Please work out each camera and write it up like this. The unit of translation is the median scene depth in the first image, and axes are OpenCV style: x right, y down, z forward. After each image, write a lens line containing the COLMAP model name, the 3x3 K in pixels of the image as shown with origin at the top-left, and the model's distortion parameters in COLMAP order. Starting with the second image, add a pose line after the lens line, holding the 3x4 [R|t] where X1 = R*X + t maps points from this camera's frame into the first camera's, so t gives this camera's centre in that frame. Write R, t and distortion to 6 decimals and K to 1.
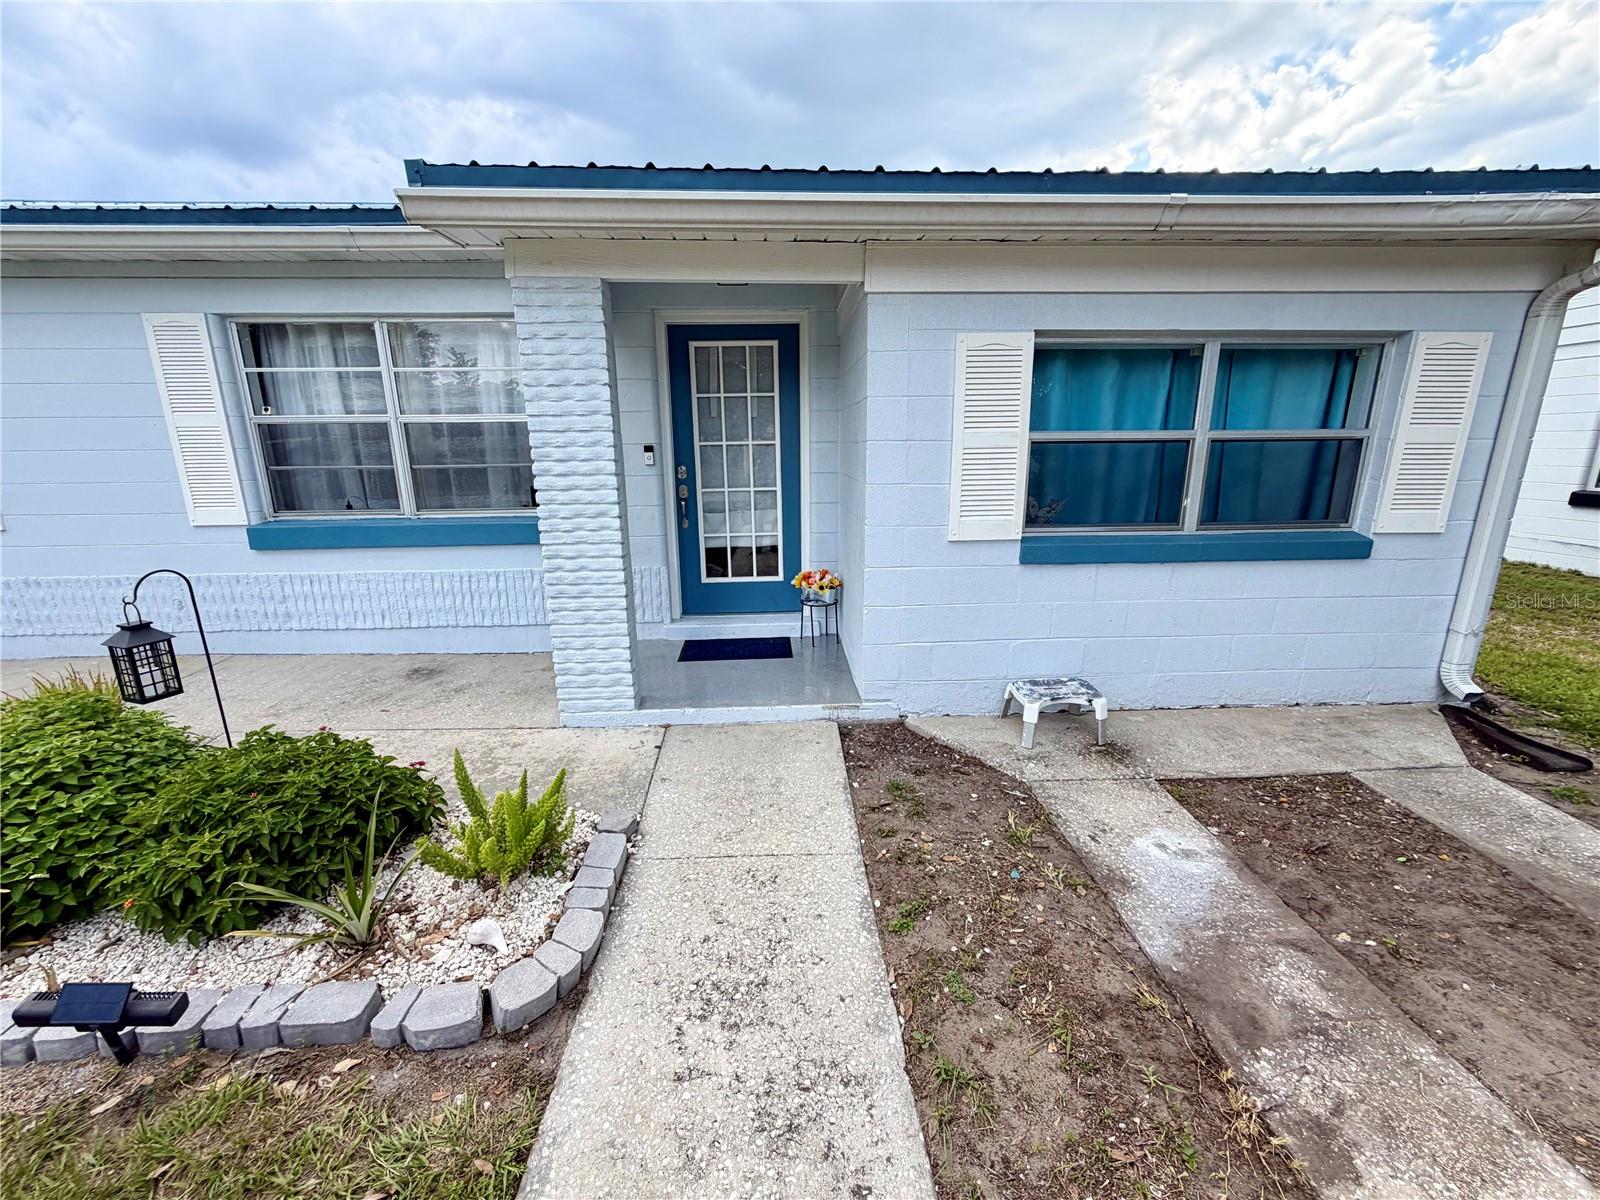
lens RADIAL K [[635.1, 0, 794.9], [0, 635.1, 604.2], [0, 0, 1]] dist [0.001629, -0.000019]
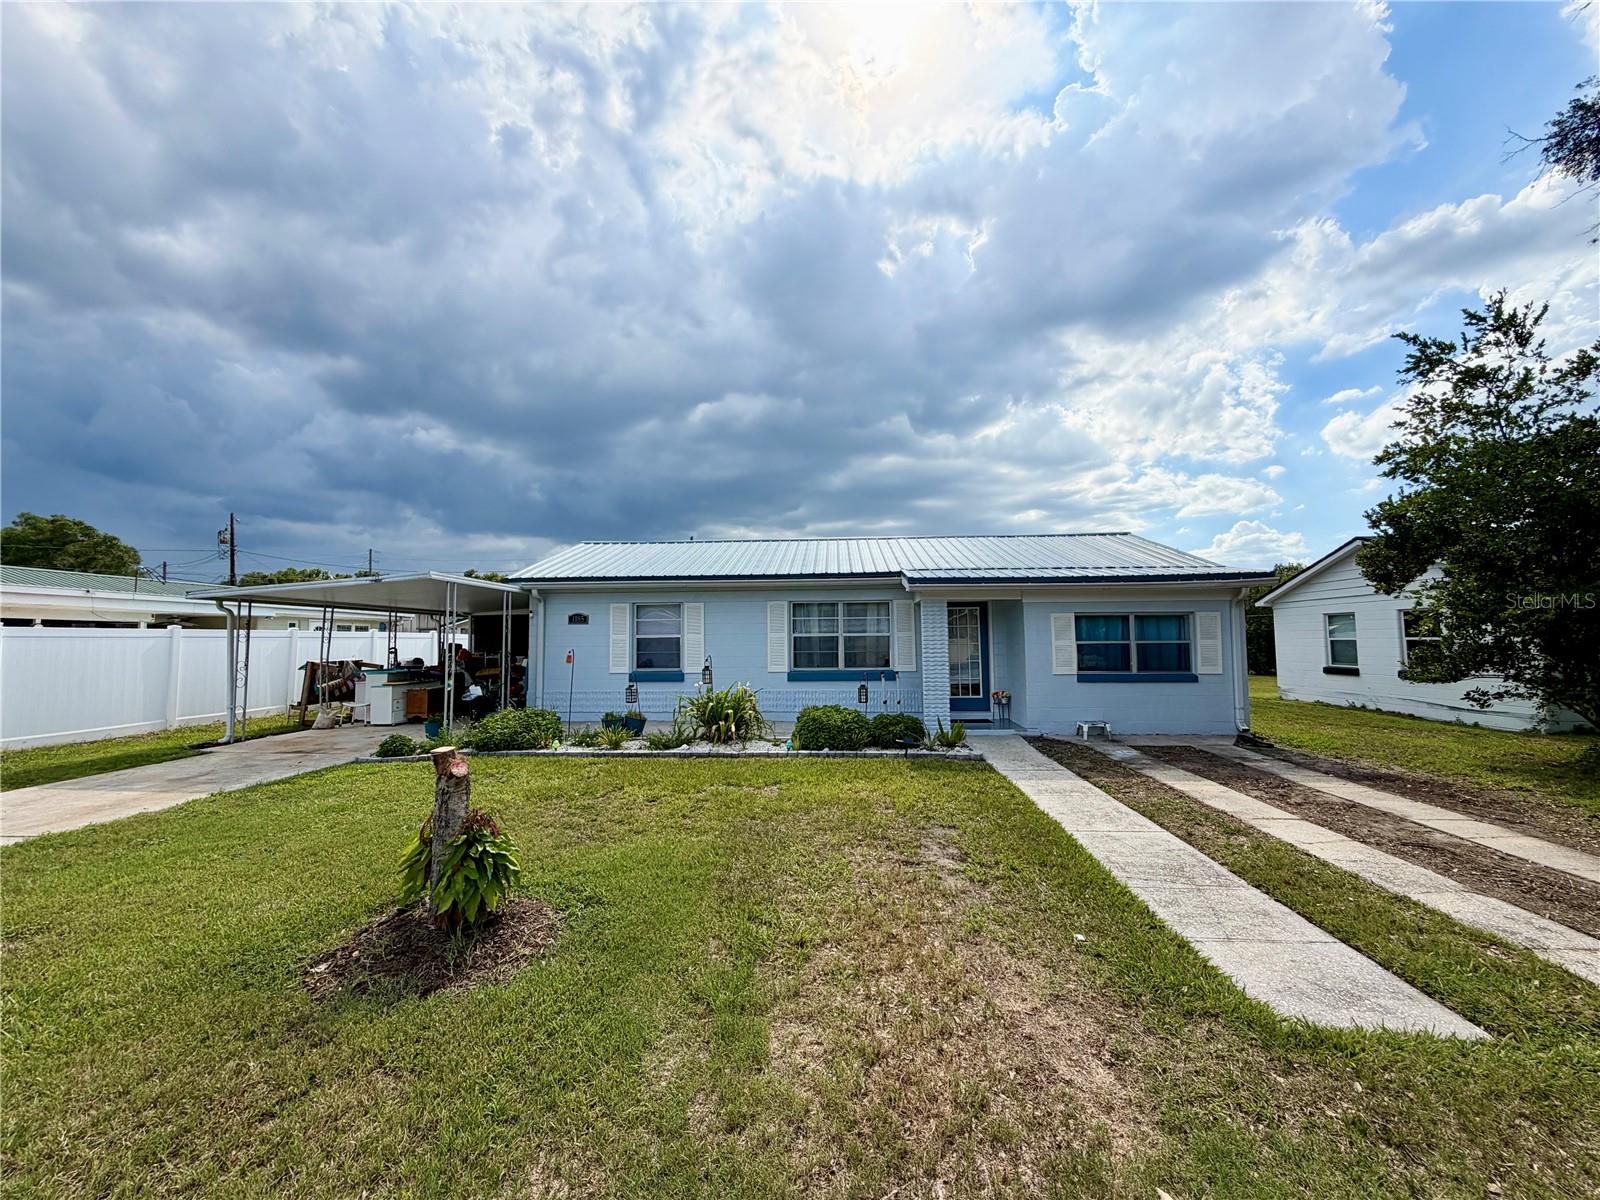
lens RADIAL K [[635.1, 0, 801.7], [0, 635.1, 609.8], [0, 0, 1]] dist [0.001629, -0.000019]
pose [[0.994511, -0.001866, -0.104614, -0.650628], [-0.028870, 0.956132, -0.291509, 0.534328], [0.100569, 0.292929, 0.950830, -2.160701]]
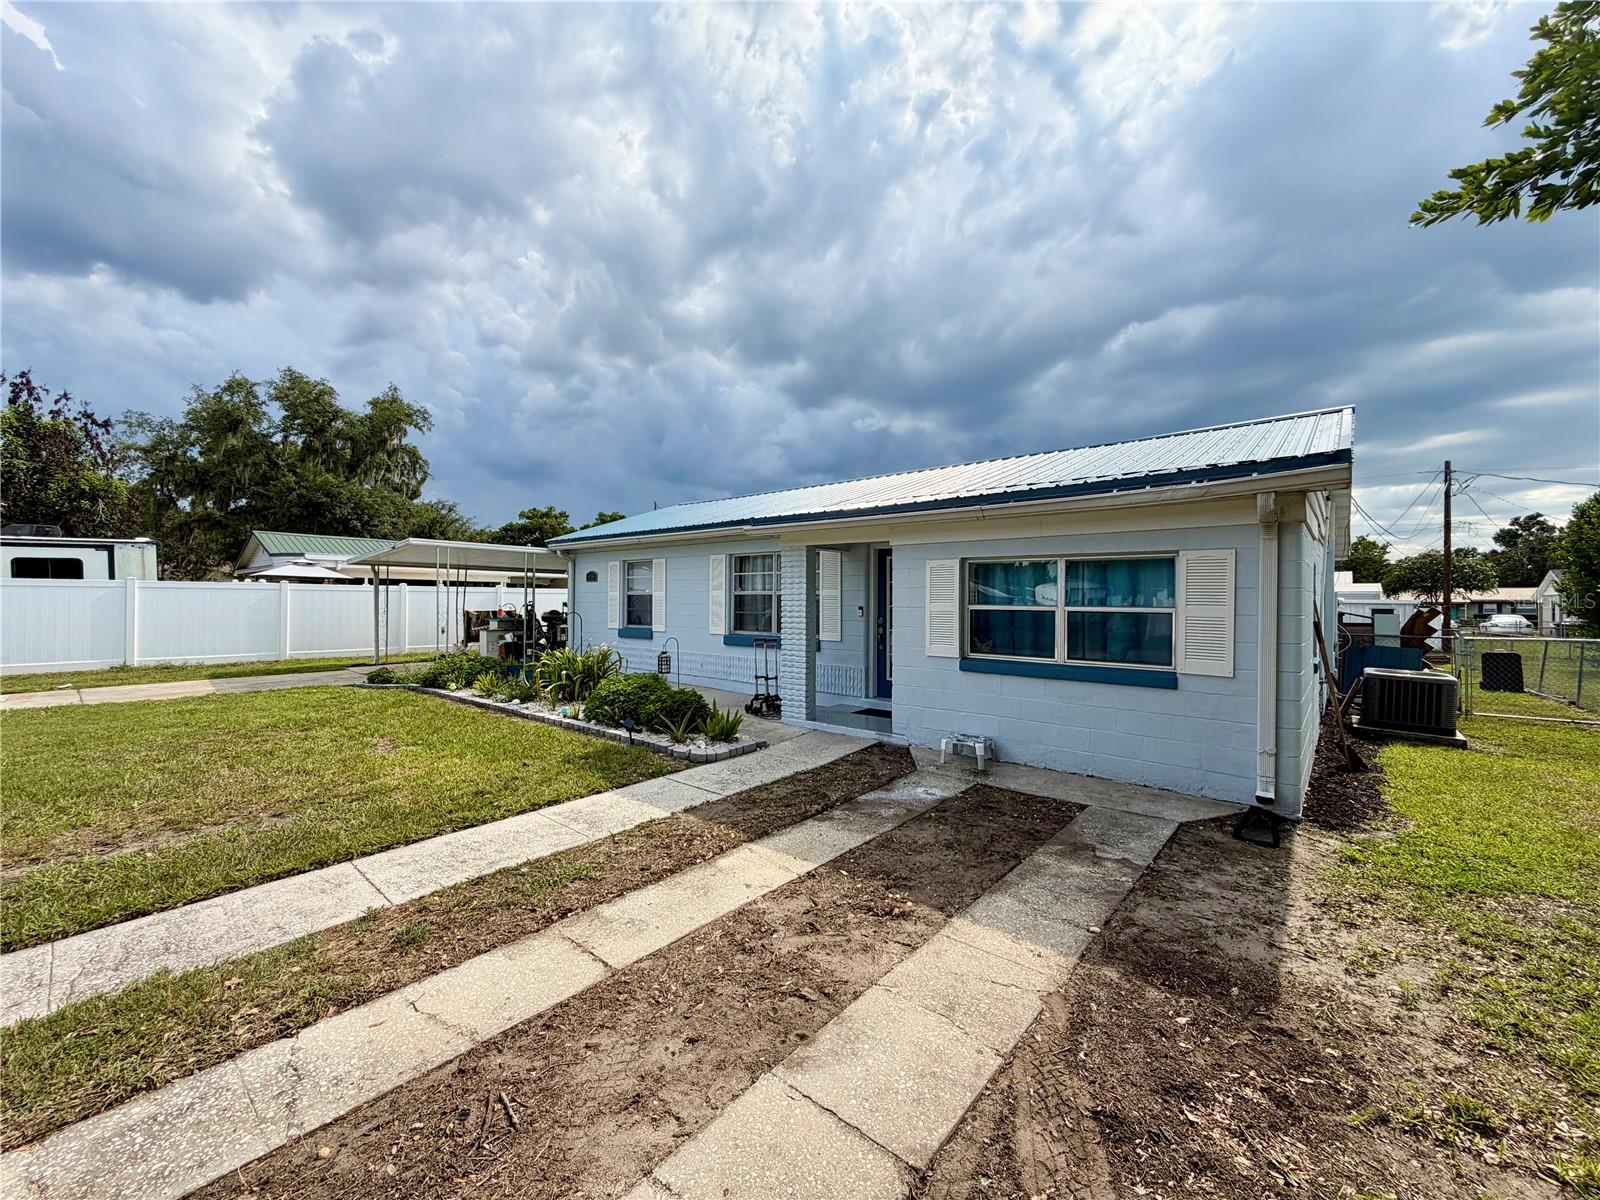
lens RADIAL K [[635.1, 0, 799.4], [0, 635.1, 622.3], [0, 0, 1]] dist [0.001629, -0.000019]
pose [[0.732026, 0.039331, -0.680140, 1.278027], [-0.183570, 0.972795, -0.141319, 0.153809], [0.656079, 0.228303, 0.719332, -0.731687]]
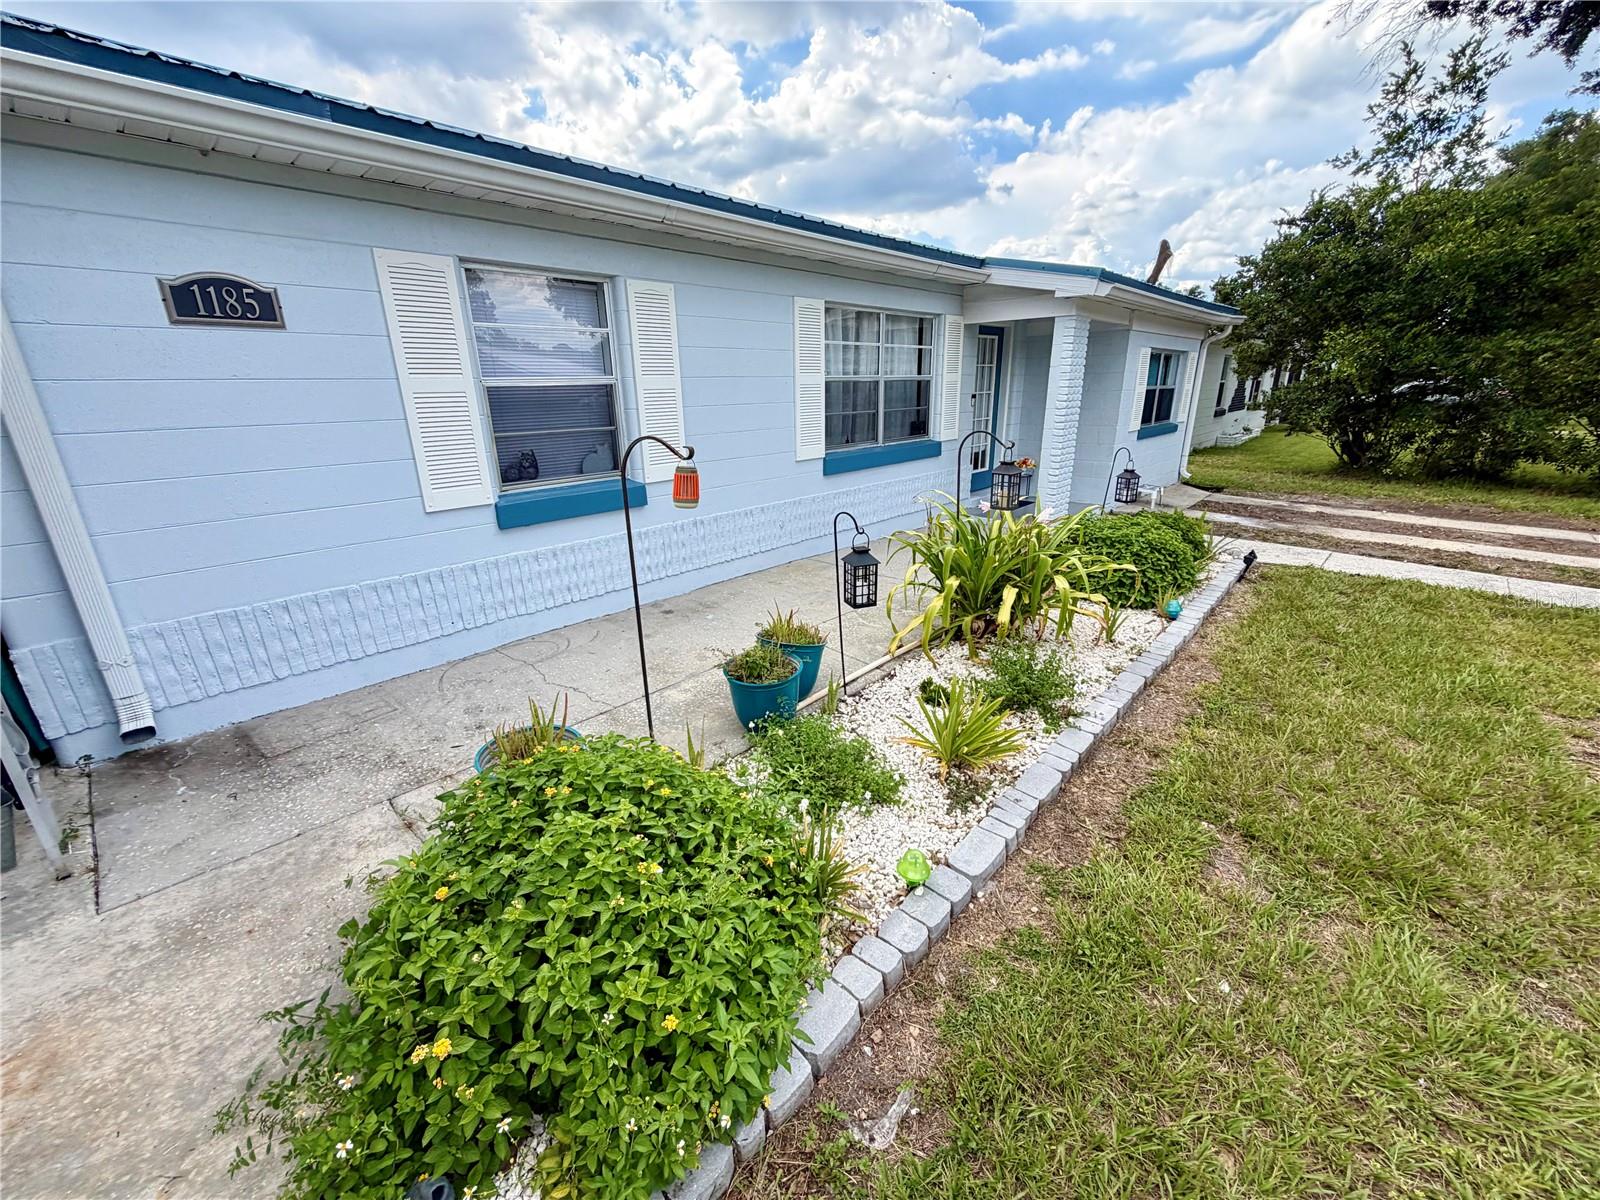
lens RADIAL K [[635.1, 0, 790.9], [0, 635.1, 594.7], [0, 0, 1]] dist [0.001629, -0.000019]
pose [[0.722583, -0.217221, 0.656269, -2.385501], [0.176560, 0.975853, 0.128601, -0.032206], [-0.668356, 0.022946, 0.743487, 0.052566]]
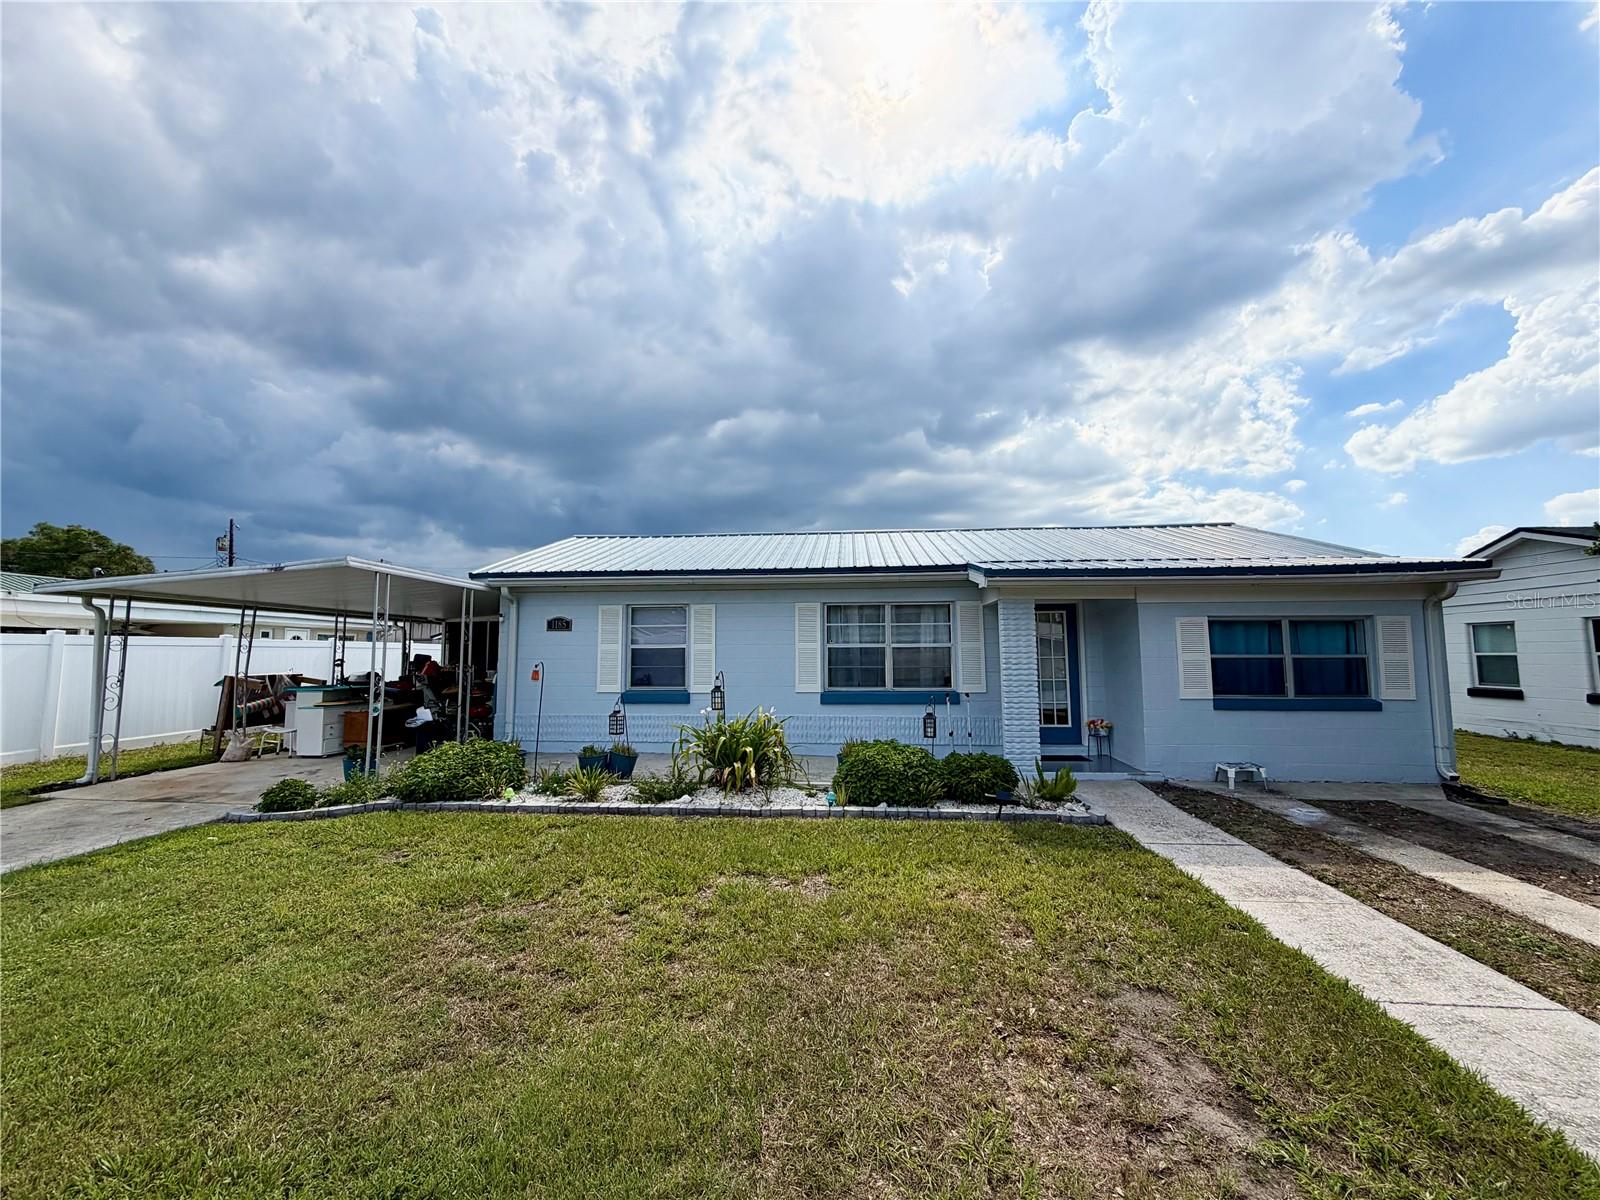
lens RADIAL K [[635.1, 0, 801.8], [0, 635.1, 598.3], [0, 0, 1]] dist [0.001629, -0.000019]
pose [[0.991805, -0.003852, -0.127706, -0.823468], [-0.038662, 0.943635, -0.328722, 0.366568], [0.121774, 0.330965, 0.935753, -1.458438]]
